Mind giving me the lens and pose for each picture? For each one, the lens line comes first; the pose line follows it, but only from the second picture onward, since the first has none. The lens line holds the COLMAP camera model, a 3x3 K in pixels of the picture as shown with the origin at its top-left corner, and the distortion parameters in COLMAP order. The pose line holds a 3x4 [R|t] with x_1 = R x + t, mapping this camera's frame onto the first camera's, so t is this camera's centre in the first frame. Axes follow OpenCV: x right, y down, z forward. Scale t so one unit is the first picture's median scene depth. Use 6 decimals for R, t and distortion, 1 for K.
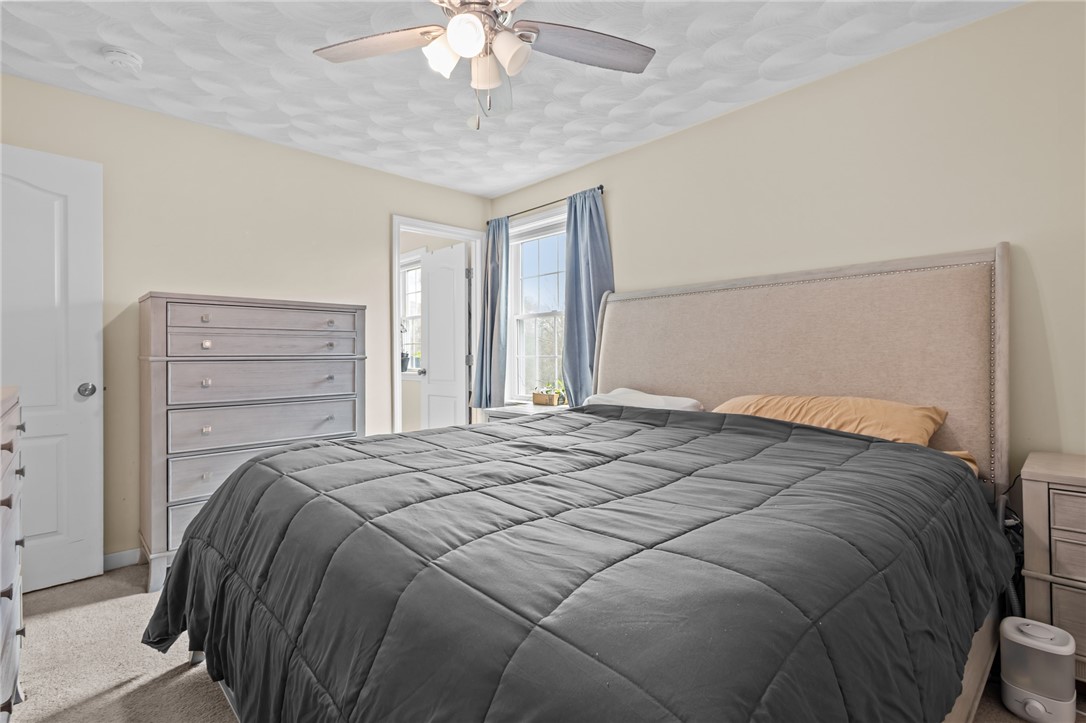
lens RADIAL K [[501.6, 0, 564.4], [0, 501.6, 350.6], [0, 0, 1]] dist [0.010631, -0.003075]
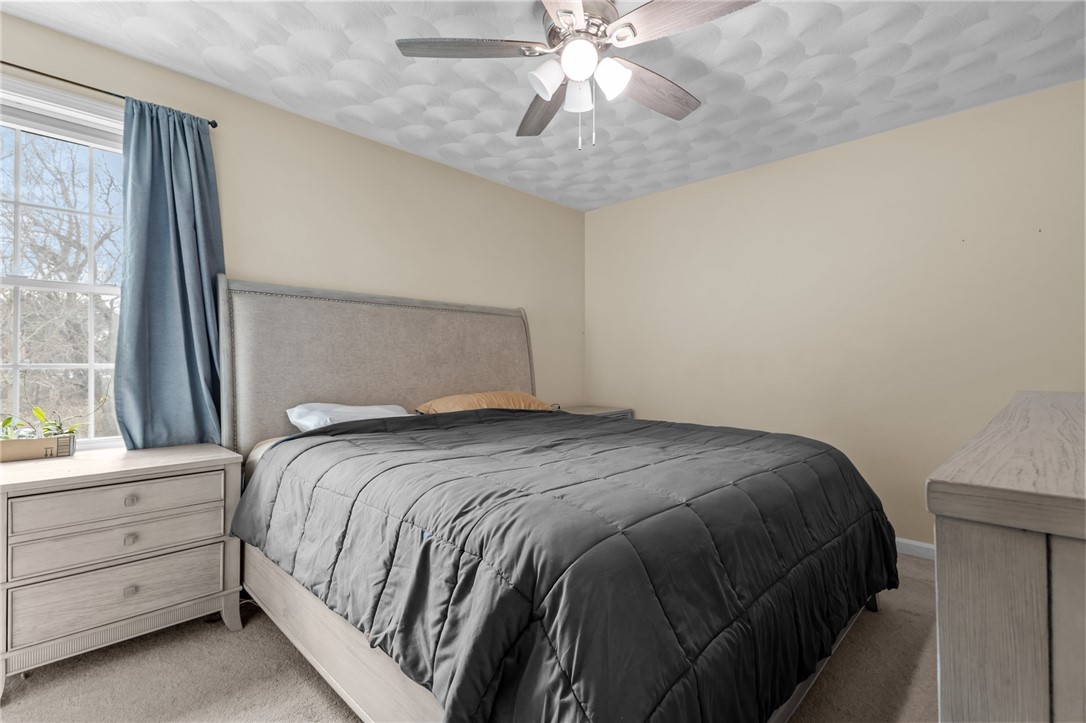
lens RADIAL K [[501.6, 0, 538.4], [0, 501.6, 360.7], [0, 0, 1]] dist [0.010631, -0.003075]
pose [[-0.022858, 0.010424, 0.999684, -0.636197], [-0.008180, 0.999910, -0.010613, 0.008059], [-0.999705, -0.008420, -0.022771, 0.561041]]
